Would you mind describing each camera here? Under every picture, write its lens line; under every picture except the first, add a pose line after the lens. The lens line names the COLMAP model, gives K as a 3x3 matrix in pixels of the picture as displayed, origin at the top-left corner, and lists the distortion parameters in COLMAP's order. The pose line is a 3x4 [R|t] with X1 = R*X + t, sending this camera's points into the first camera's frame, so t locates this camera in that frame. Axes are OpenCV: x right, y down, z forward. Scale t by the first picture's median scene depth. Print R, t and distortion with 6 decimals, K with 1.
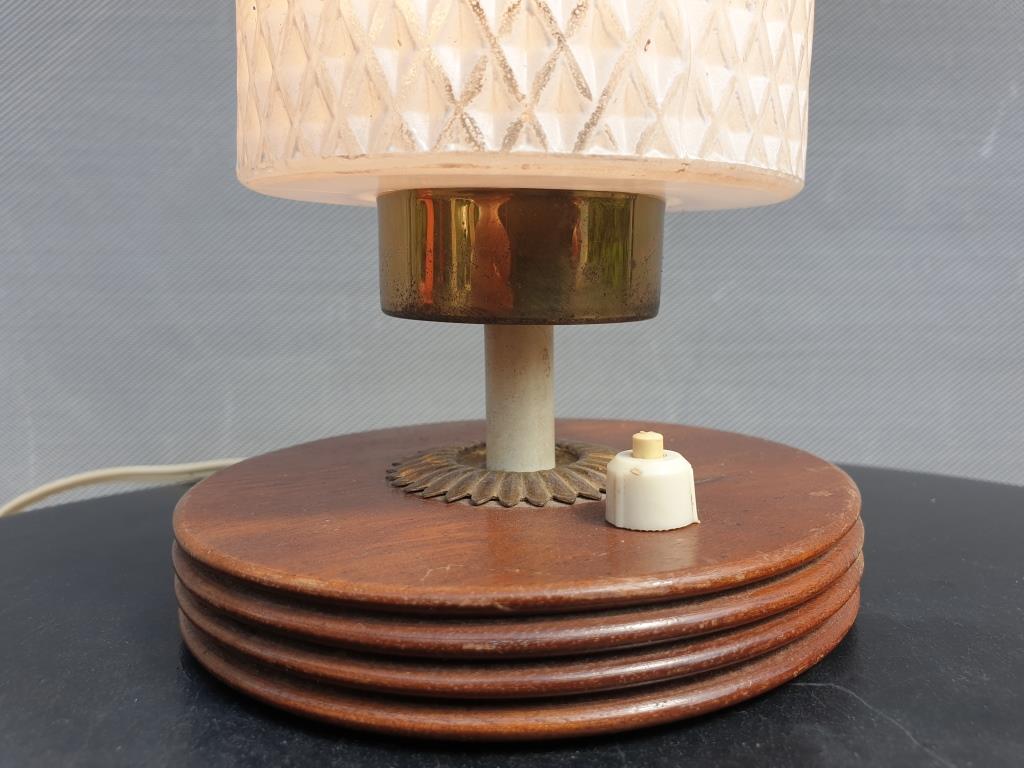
lens RADIAL K [[817.1, 0, 512.0], [0, 817.1, 384.0], [0, 0, 1]] dist [0.005520, 0.013010]
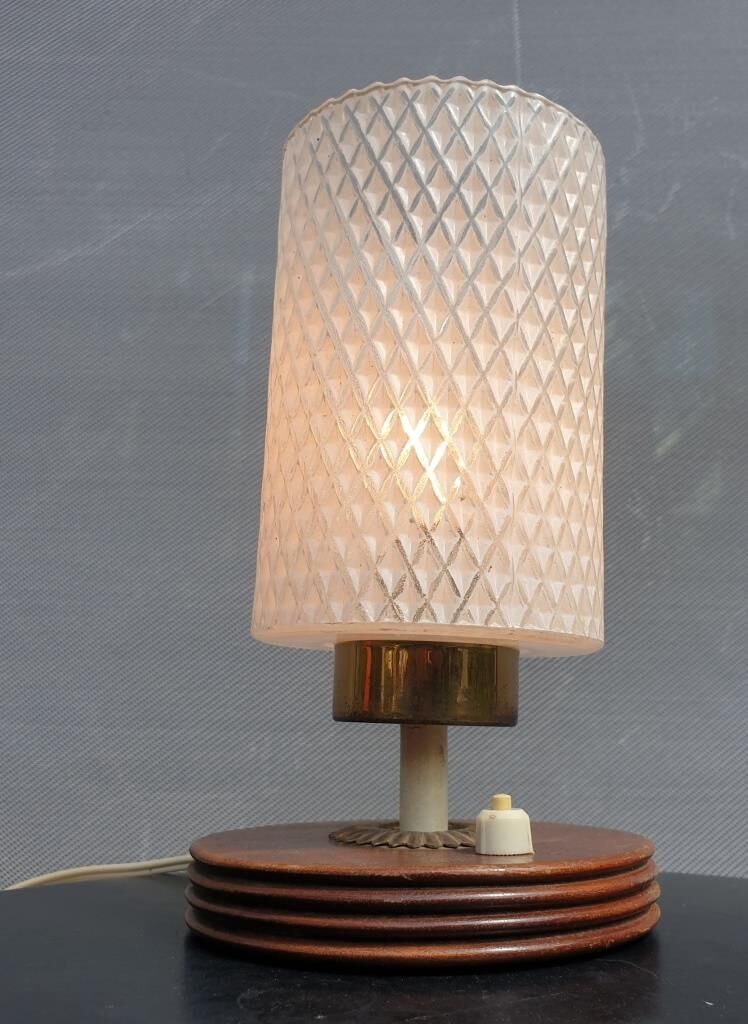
lens RADIAL K [[952.8, 0, 422.3], [0, 952.8, 513.1], [0, 0, 1]] dist [0.077515, -0.289383]
pose [[0.999756, 0.015460, -0.015796, 0.038459], [-0.020042, 0.935387, -0.353056, 0.244165], [0.009317, 0.353286, 0.935469, -1.095231]]
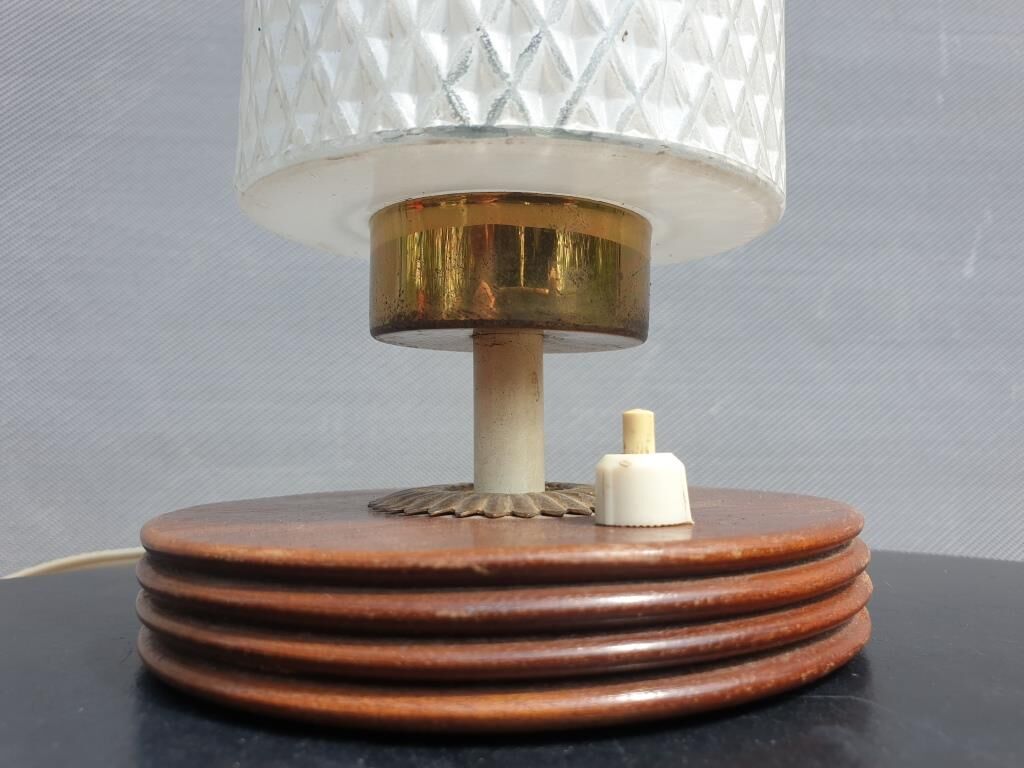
lens RADIAL K [[817.1, 0, 512.0], [0, 817.1, 384.0], [0, 0, 1]] dist [0.005520, 0.013010]
pose [[0.999980, 0.005342, -0.003270, 0.024158], [-0.005866, 0.981852, -0.189558, 0.221661], [0.002198, 0.189574, 0.981864, 0.044513]]
